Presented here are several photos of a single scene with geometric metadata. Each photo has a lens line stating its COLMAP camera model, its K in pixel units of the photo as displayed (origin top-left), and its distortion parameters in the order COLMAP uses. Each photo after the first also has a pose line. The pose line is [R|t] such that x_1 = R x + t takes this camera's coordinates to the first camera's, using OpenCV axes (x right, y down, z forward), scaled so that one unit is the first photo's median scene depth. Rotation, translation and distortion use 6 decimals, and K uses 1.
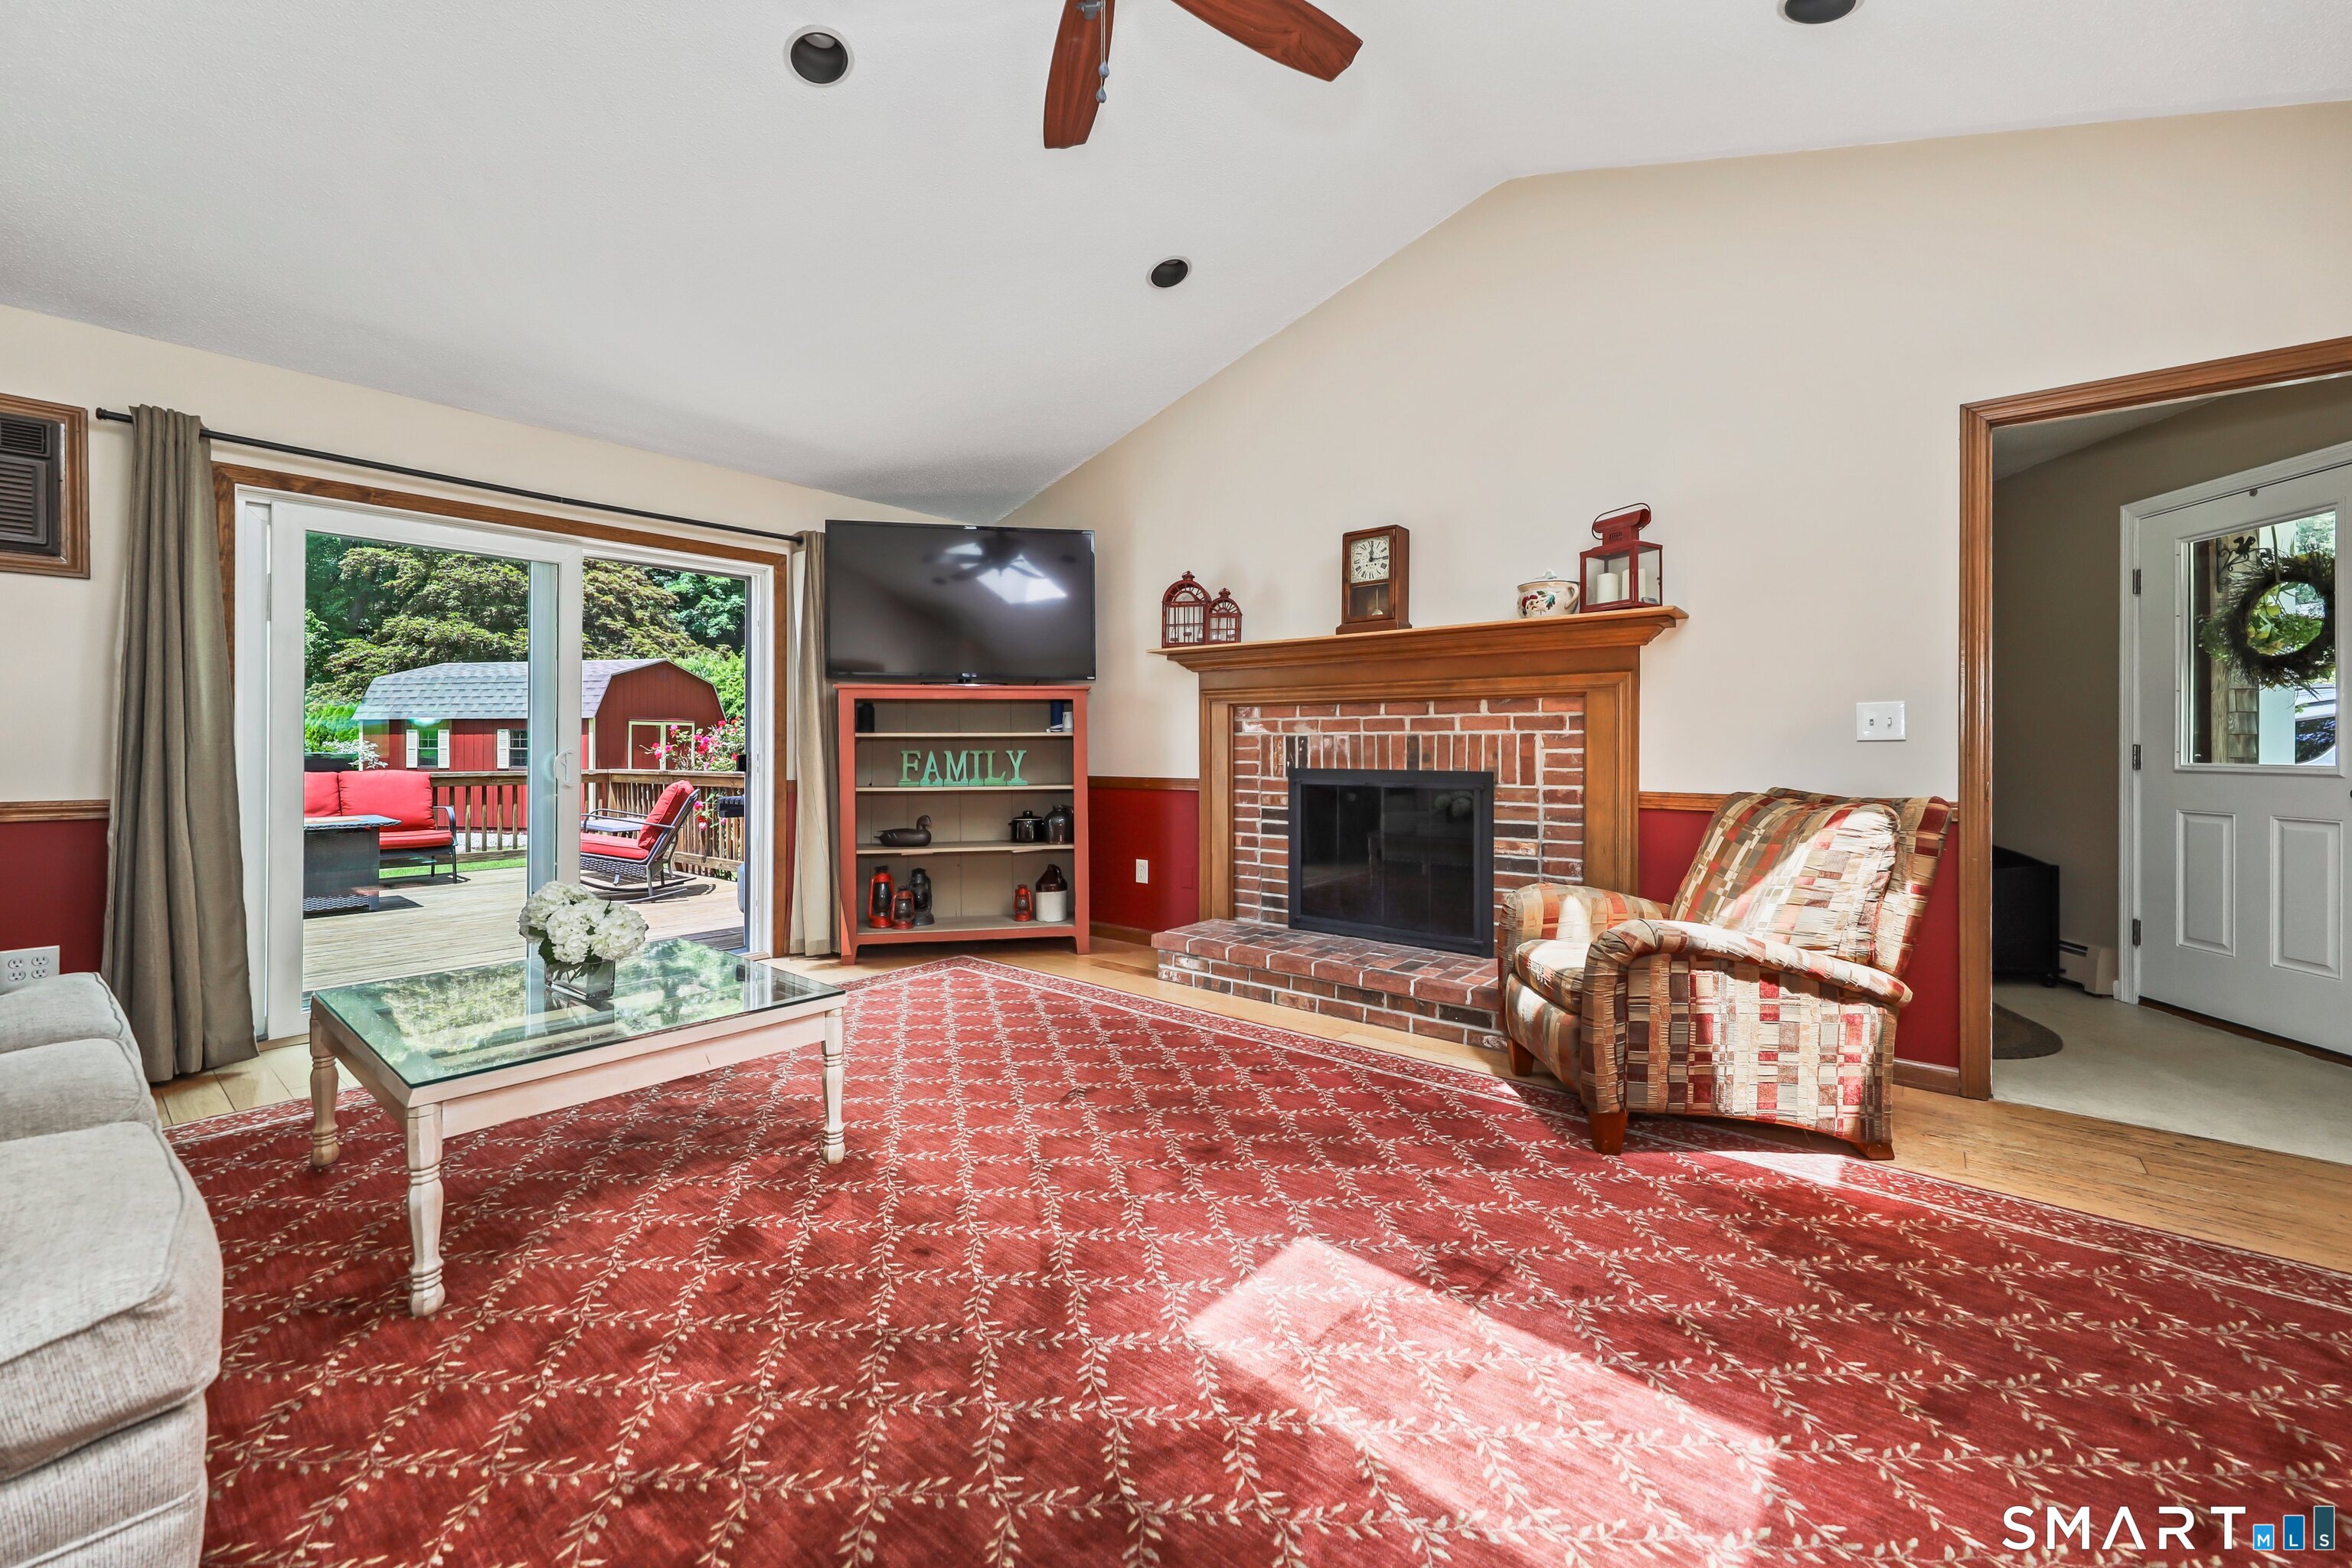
lens RADIAL K [[932.8, 0, 1161.3], [0, 932.8, 750.7], [0, 0, 1]] dist [0.001019, -0.000104]
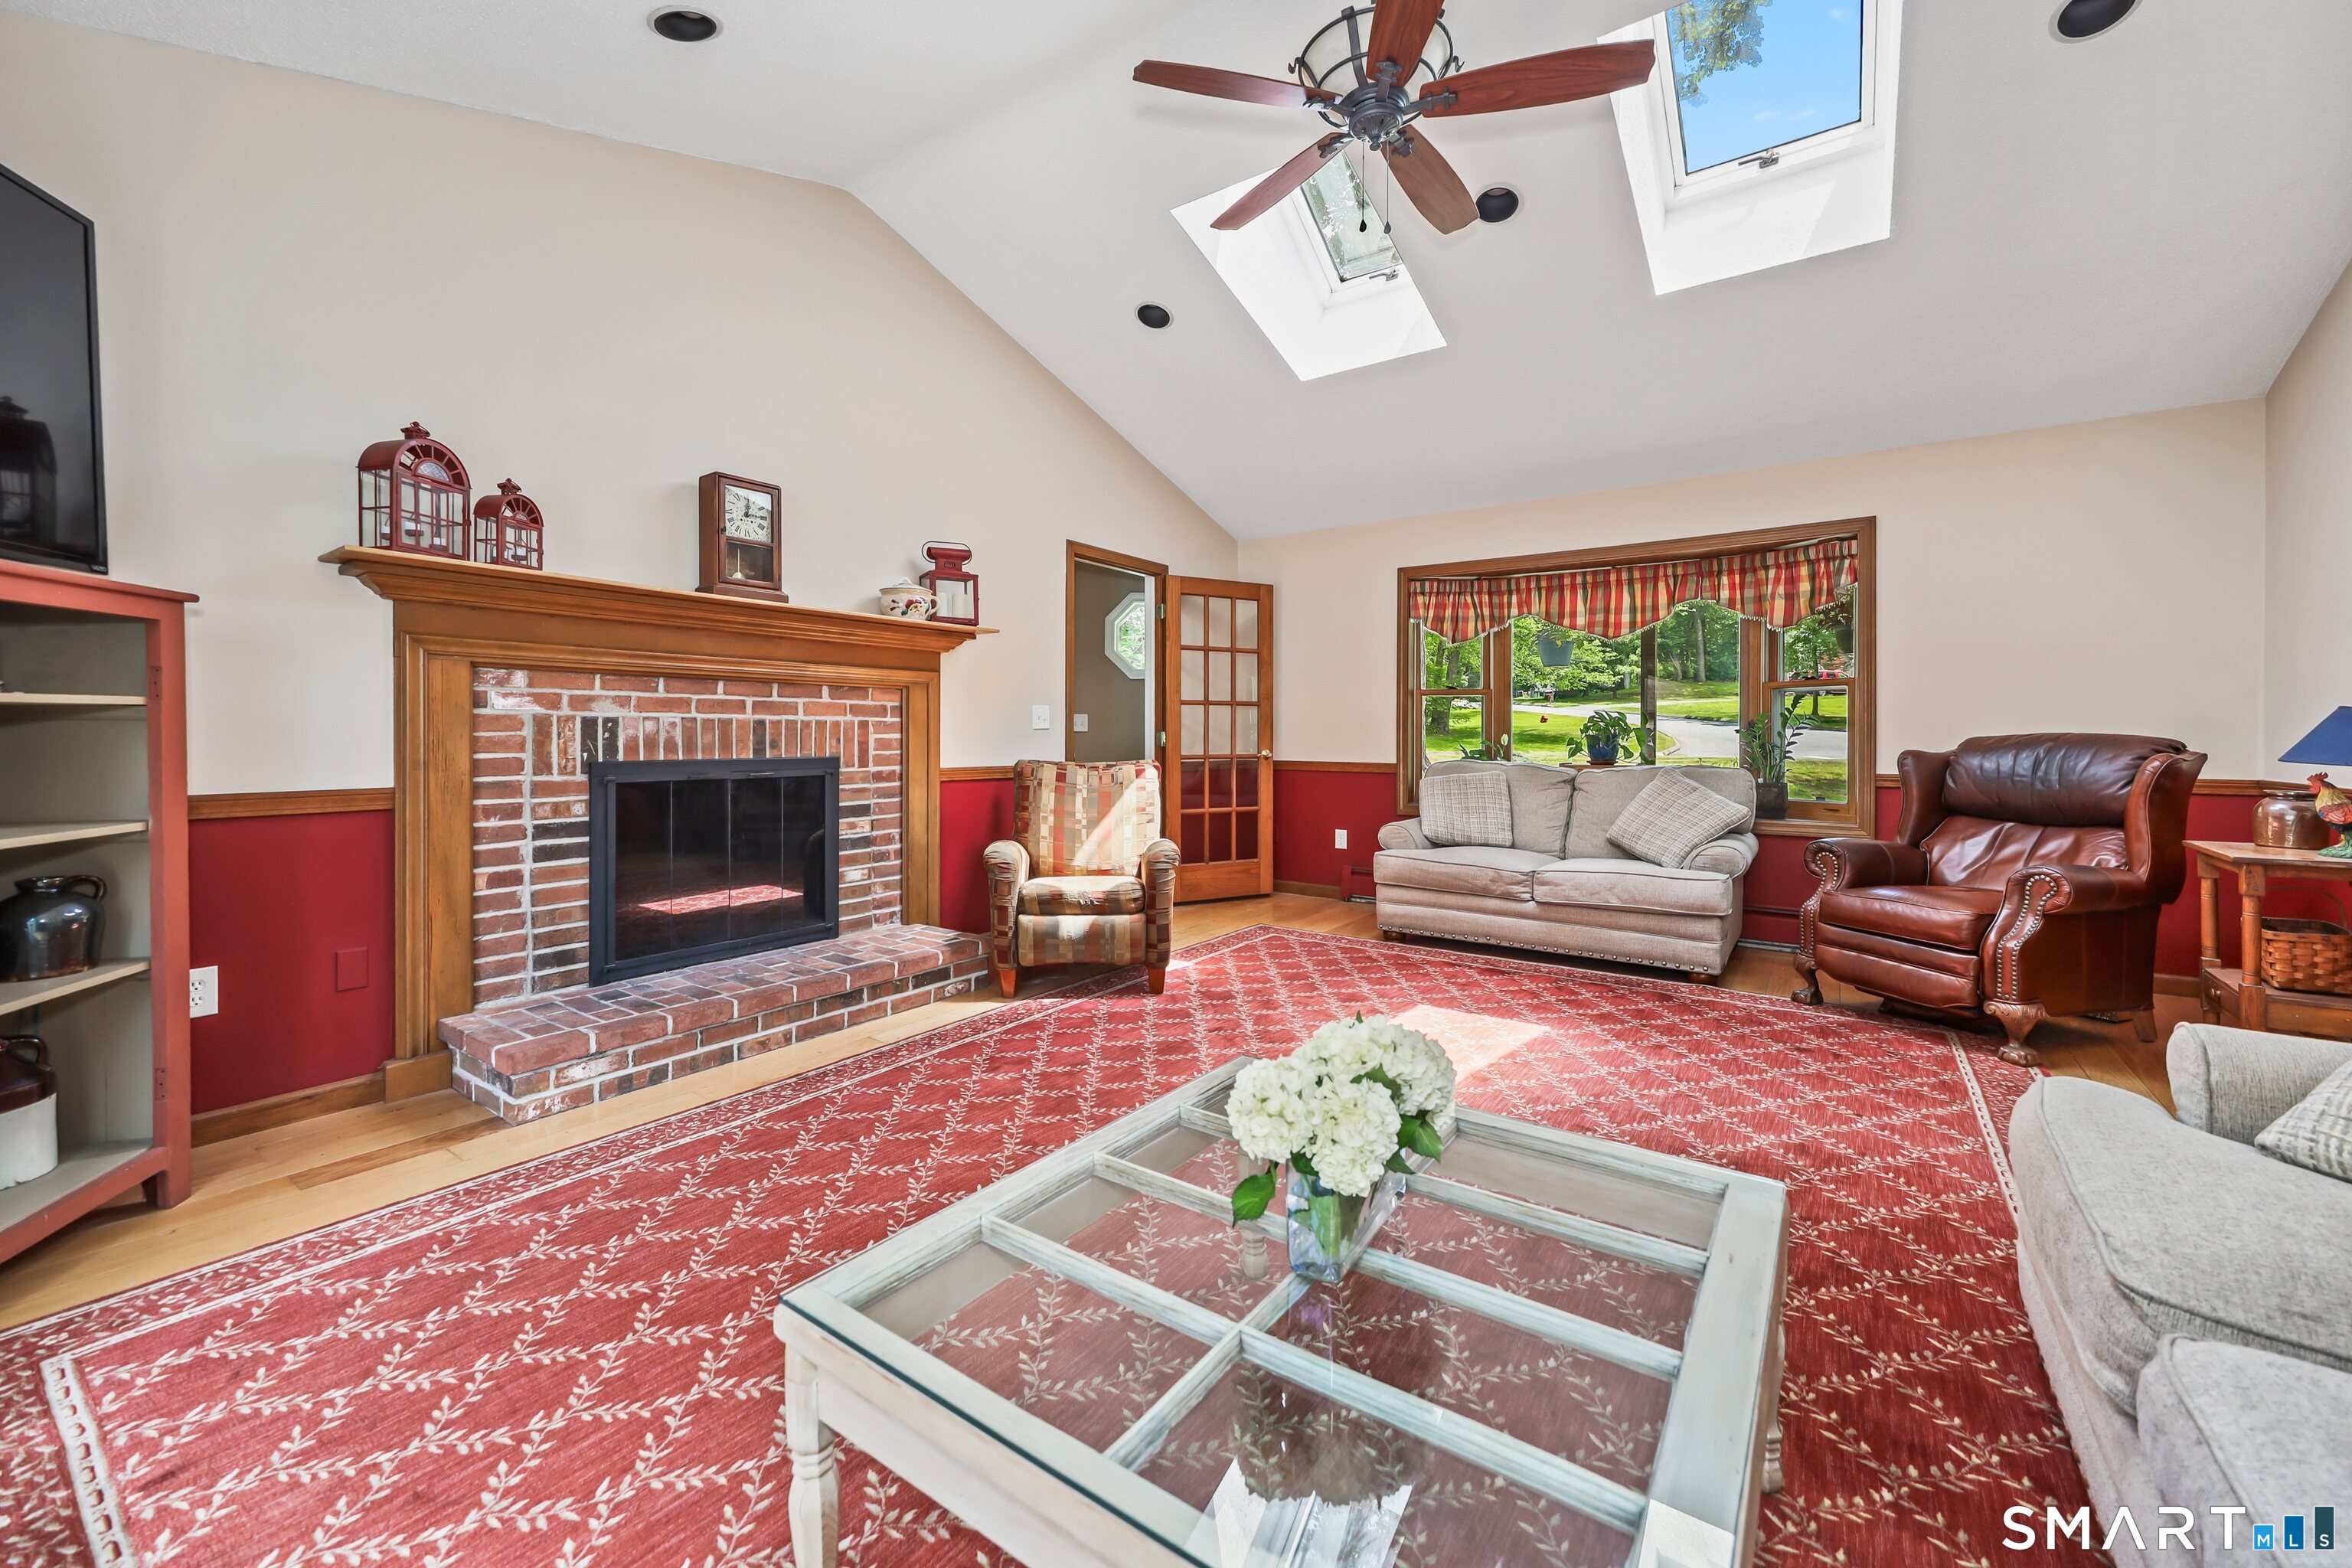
lens RADIAL K [[932.8, 0, 1161.3], [0, 932.8, 750.7], [0, 0, 1]] dist [0.001019, -0.000104]
pose [[-0.069319, -0.019578, 0.997402, -0.672963], [0.001405, 0.999805, 0.019723, -0.003626], [-0.997594, 0.002768, -0.069278, 0.690938]]
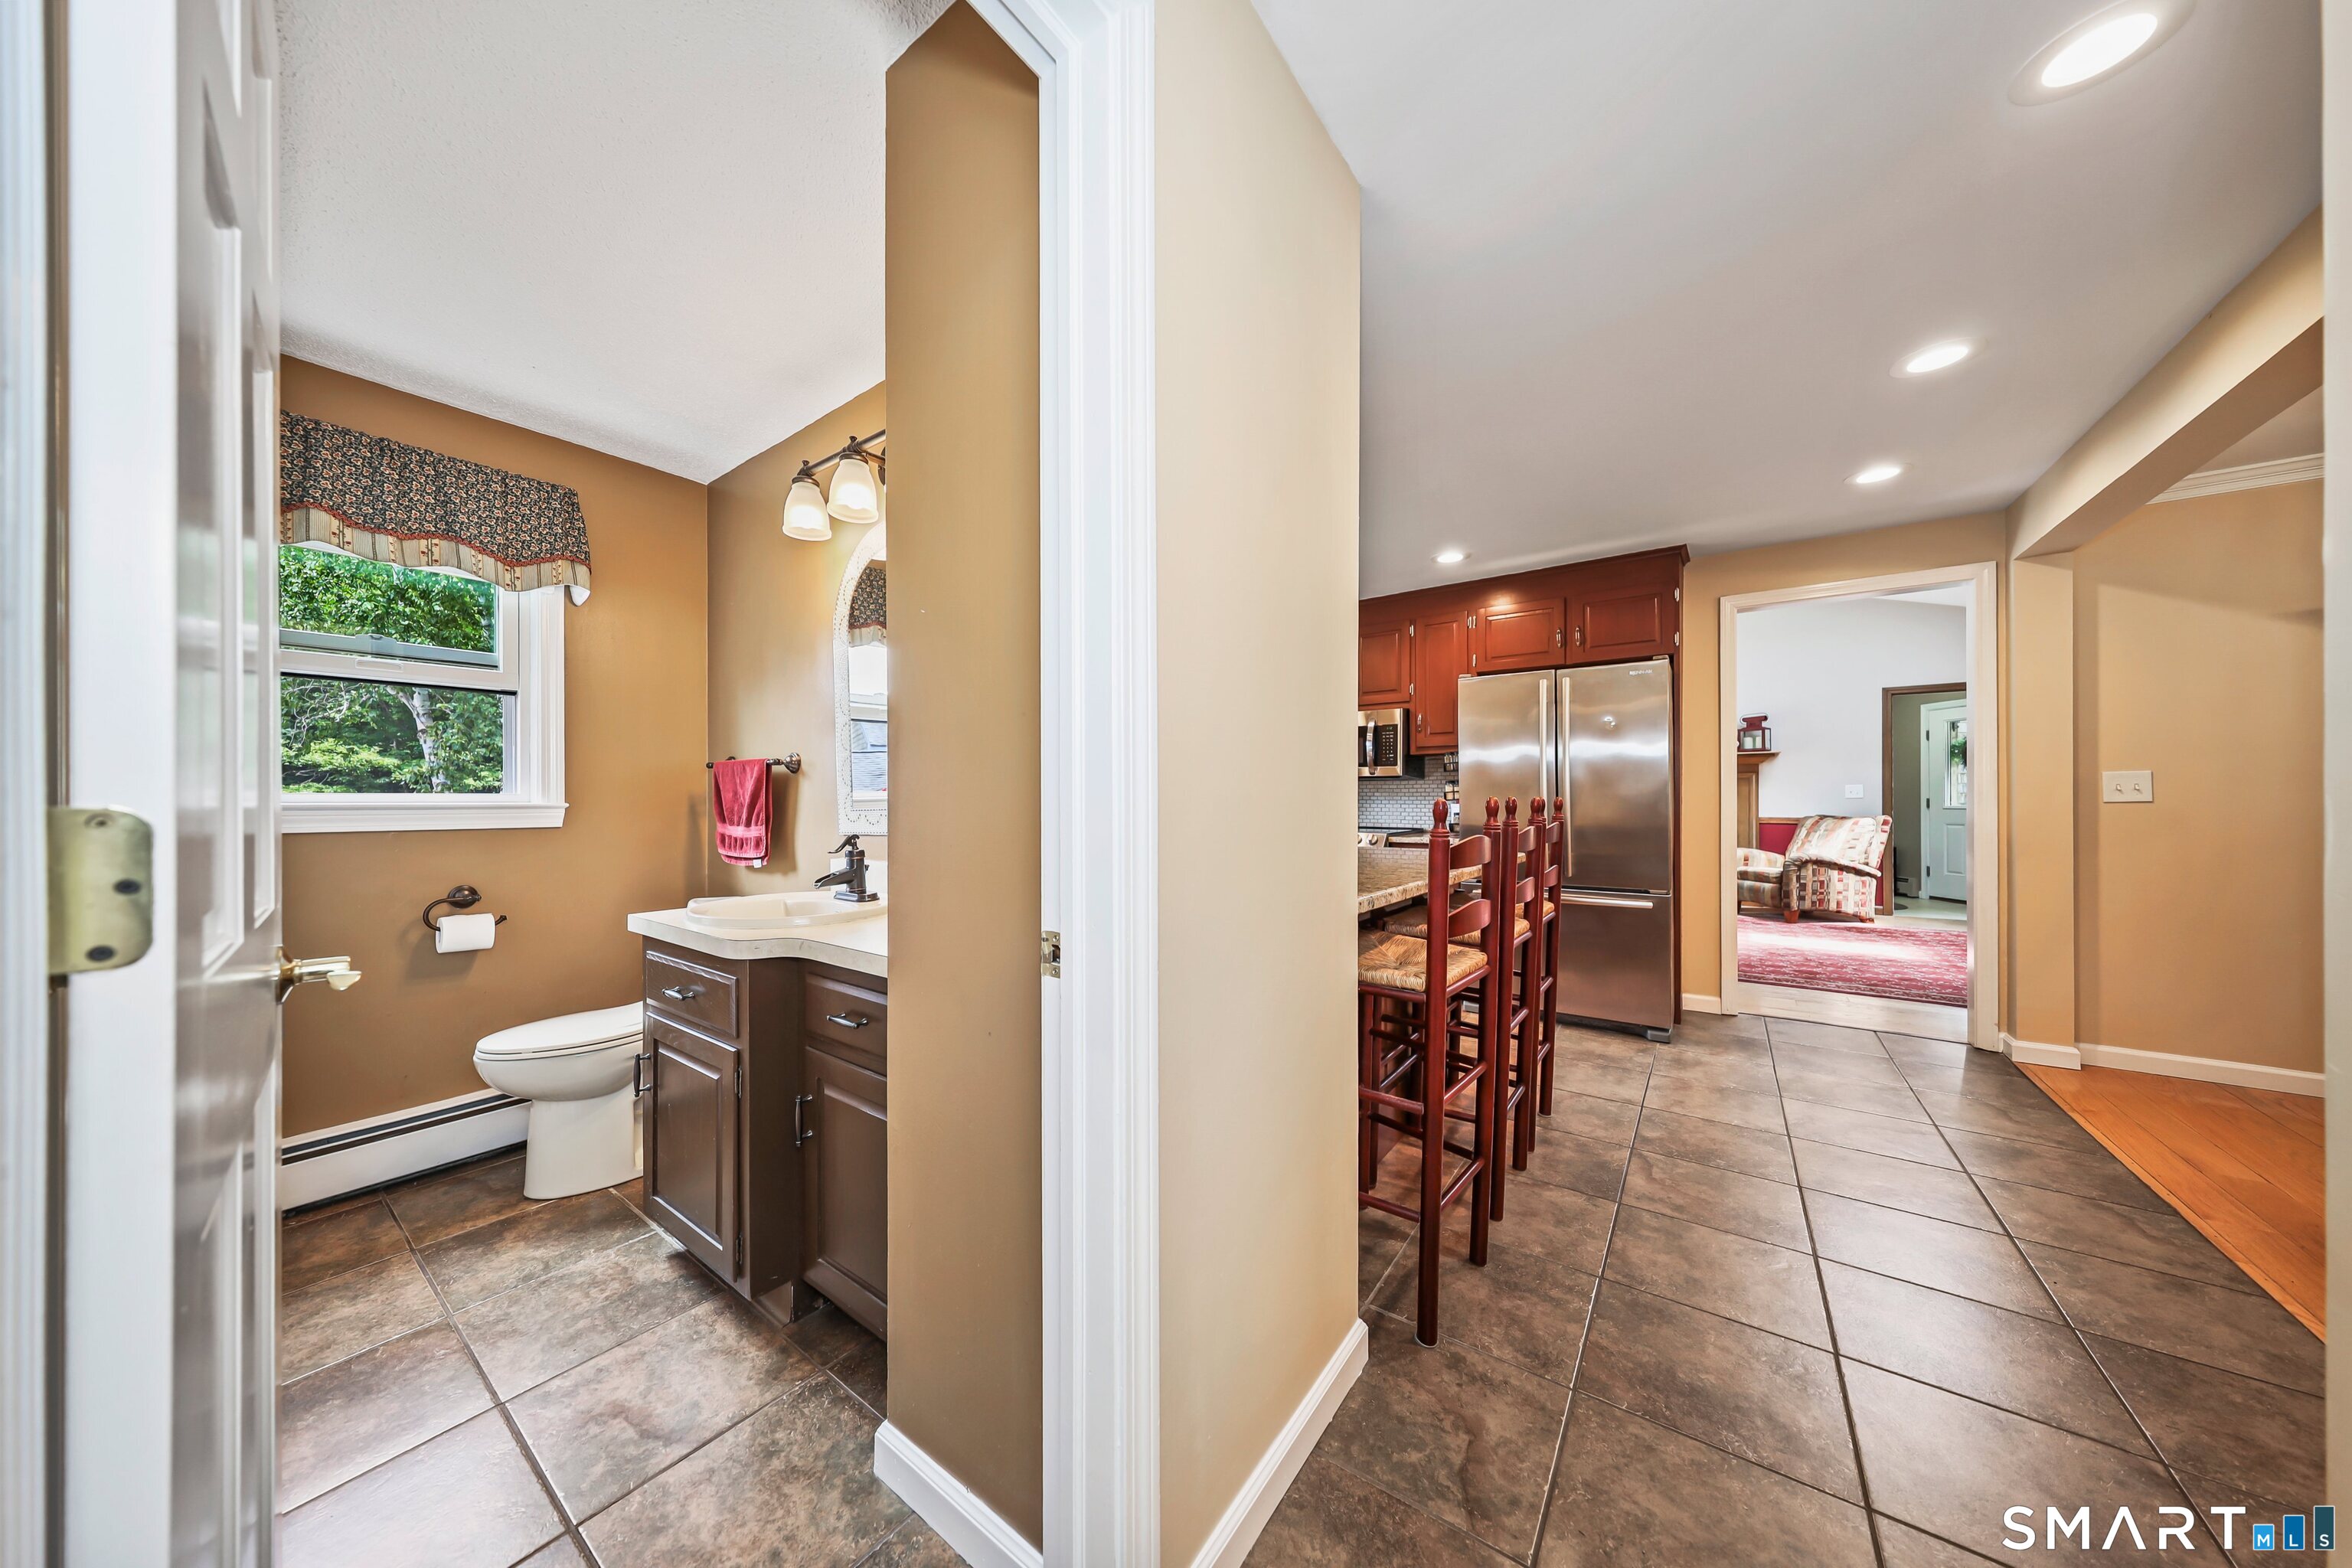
lens RADIAL K [[759.5, 0, 1151.4], [0, 759.5, 794.6], [0, 0, 1]] dist [-0.000748, 0.000016]
pose [[0.998702, -0.003611, 0.050813, -1.204813], [0.003979, 0.999966, -0.007154, -0.011539], [-0.050785, 0.007347, 0.998683, -0.987878]]
